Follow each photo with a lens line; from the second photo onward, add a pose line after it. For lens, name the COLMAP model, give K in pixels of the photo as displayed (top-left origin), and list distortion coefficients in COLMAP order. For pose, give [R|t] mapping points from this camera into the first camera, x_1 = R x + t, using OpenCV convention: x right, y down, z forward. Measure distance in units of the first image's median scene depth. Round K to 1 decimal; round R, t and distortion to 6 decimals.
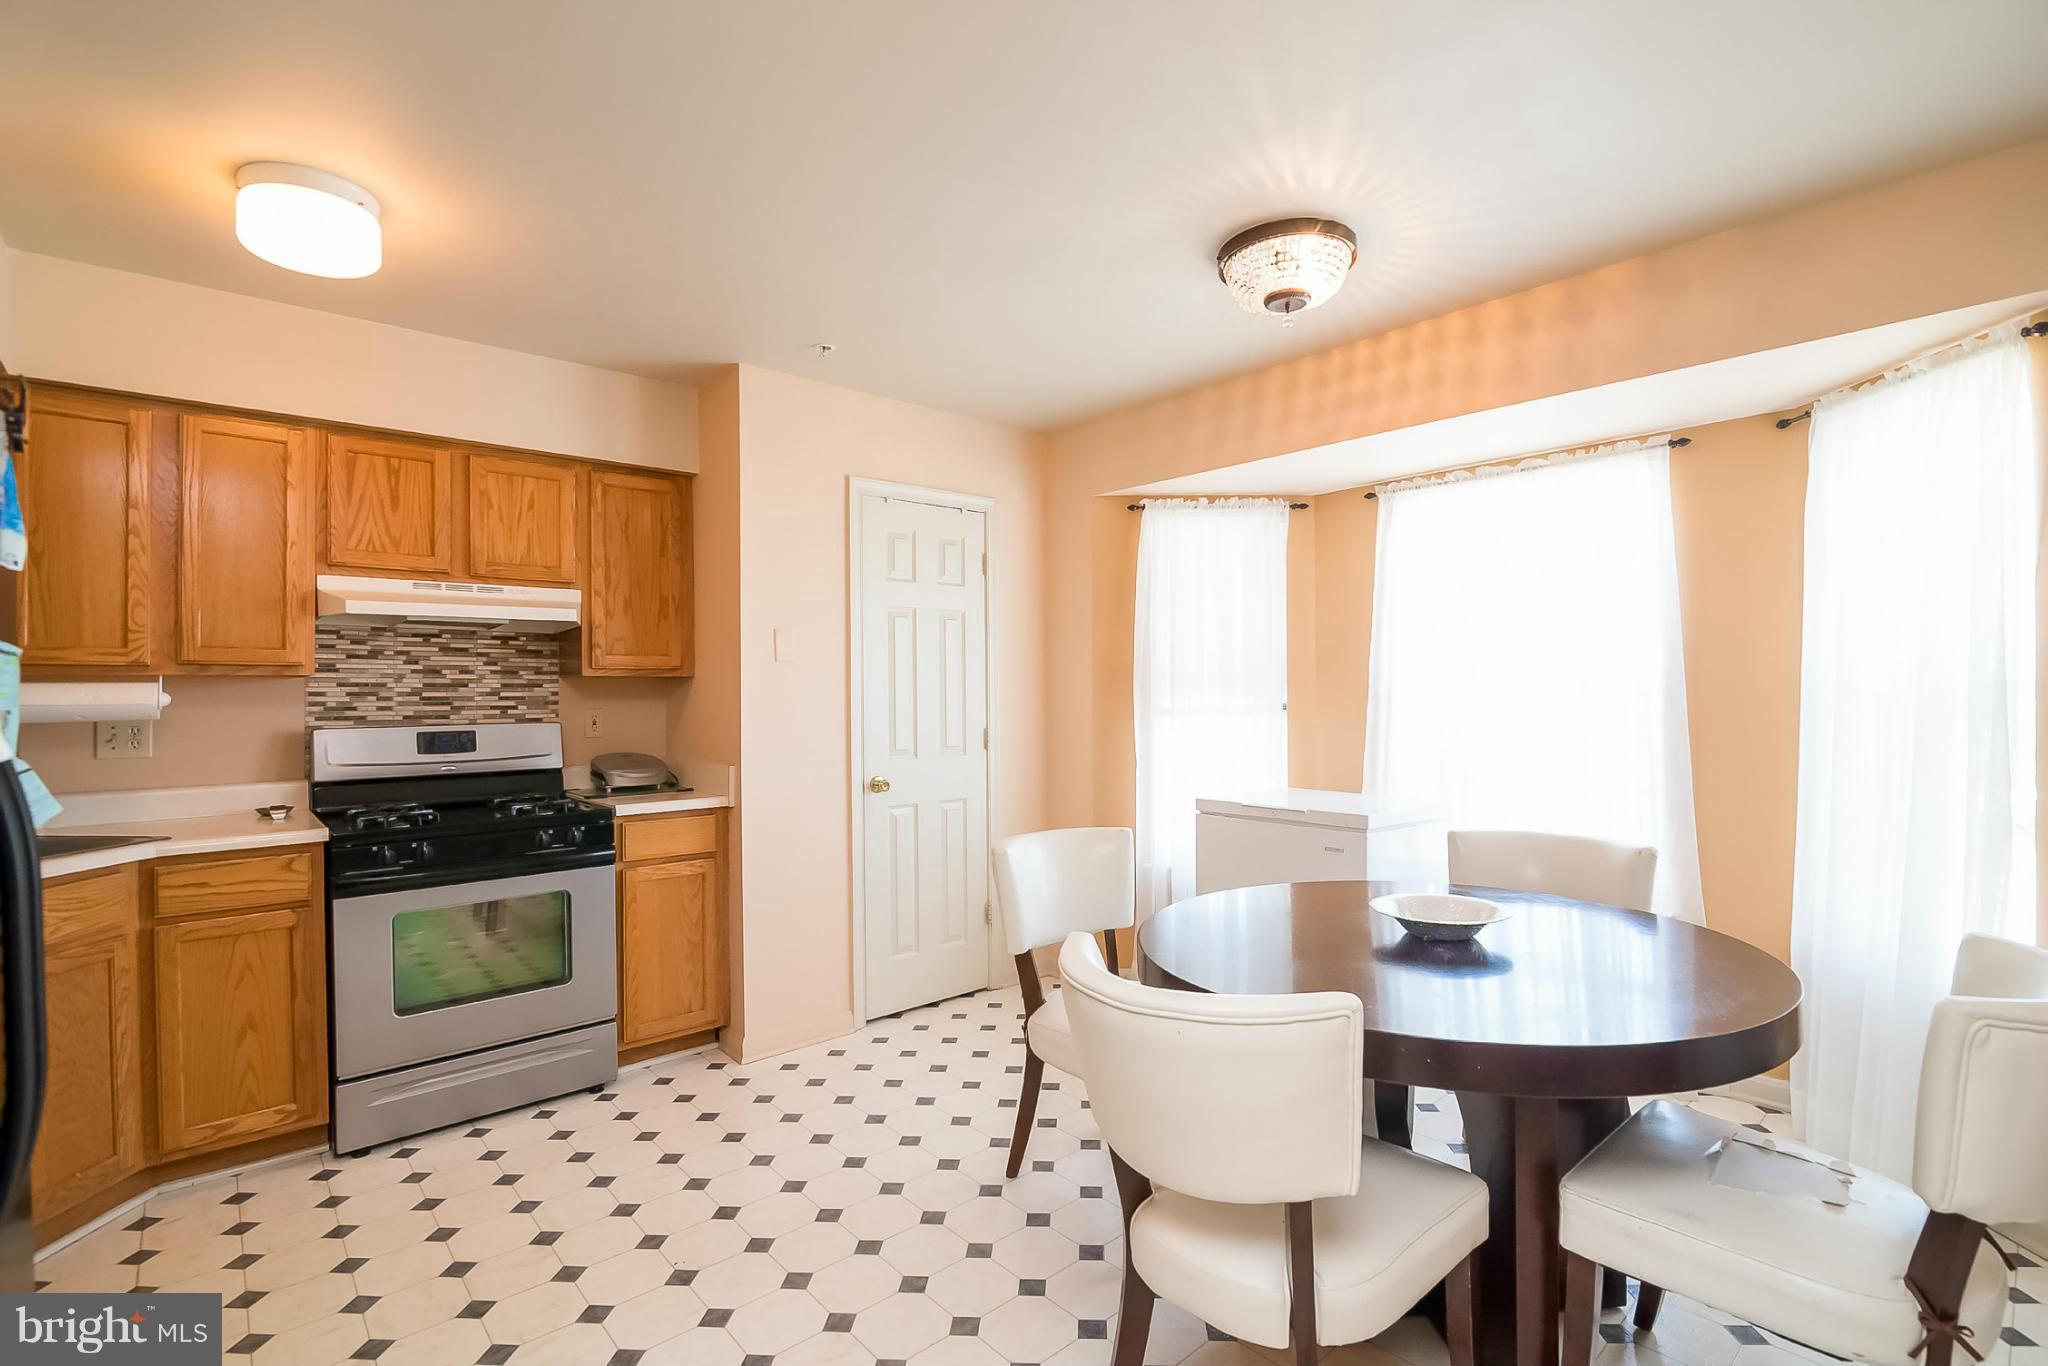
lens RADIAL K [[942.0, 0, 1028.8], [0, 942.0, 683.6], [0, 0, 1]] dist [-0.013451, -0.000438]
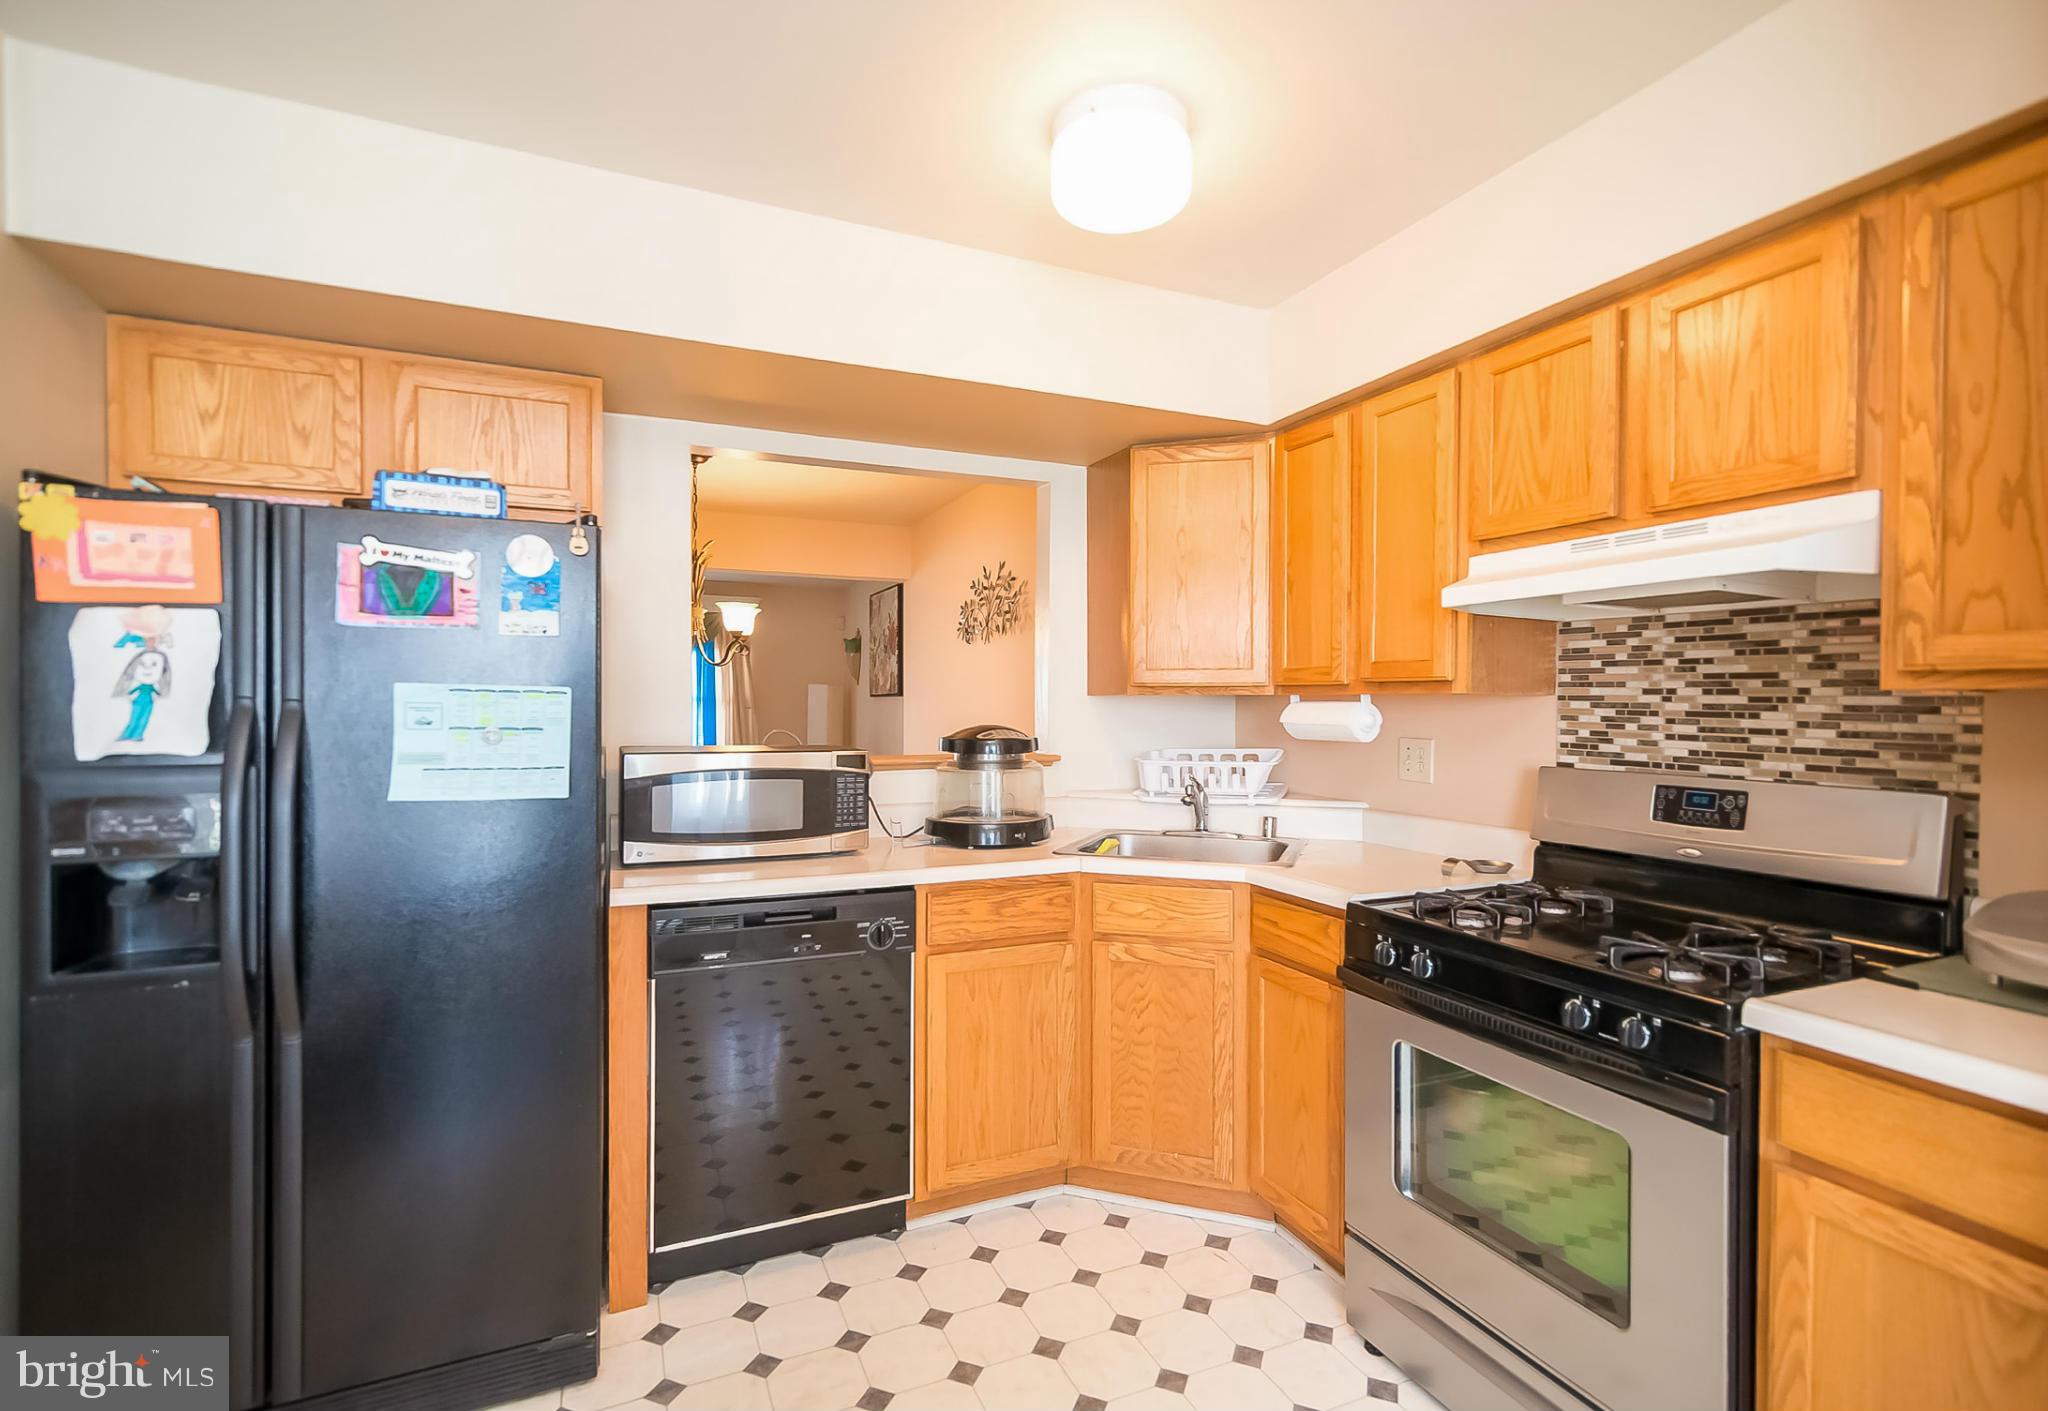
lens RADIAL K [[953.2, 0, 1024.0], [0, 953.2, 705.5], [0, 0, 1]] dist [-0.000673, 0.000208]
pose [[-0.308758, 0.010583, -0.951082, 0.059560], [0.003830, 0.999944, 0.009883, -0.006841], [0.951133, -0.000591, -0.308781, 0.777348]]
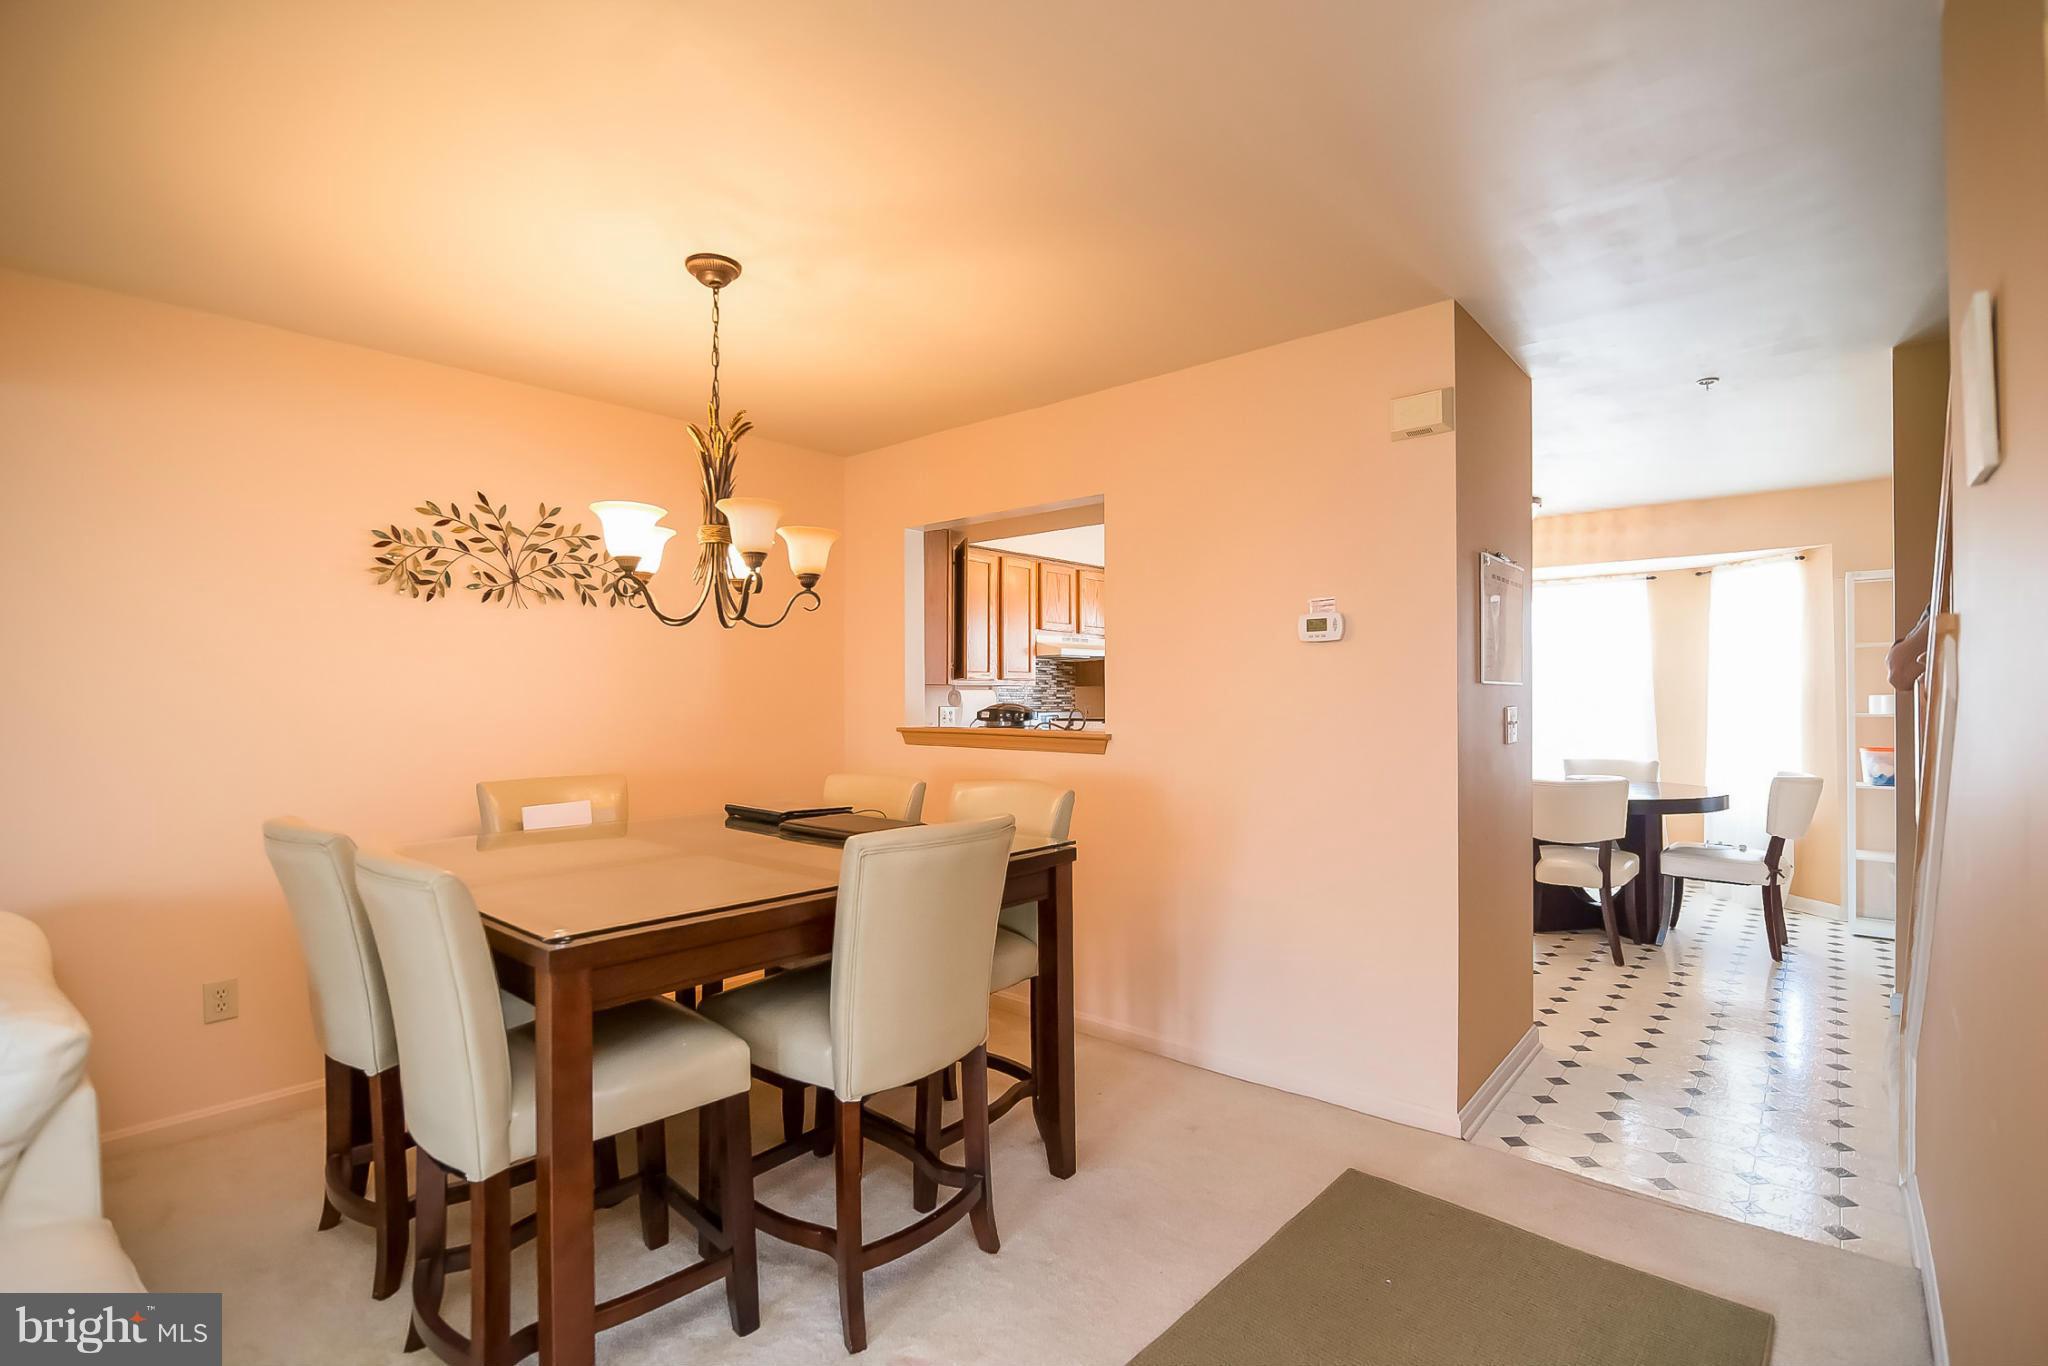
lens RADIAL K [[942.0, 0, 1028.8], [0, 942.0, 683.6], [0, 0, 1]] dist [-0.013451, -0.000438]
pose [[0.991953, 0.004812, 0.126516, -0.890310], [-0.003980, 0.999969, -0.006823, 0.001237], [-0.126545, 0.006264, 0.991941, -0.848259]]
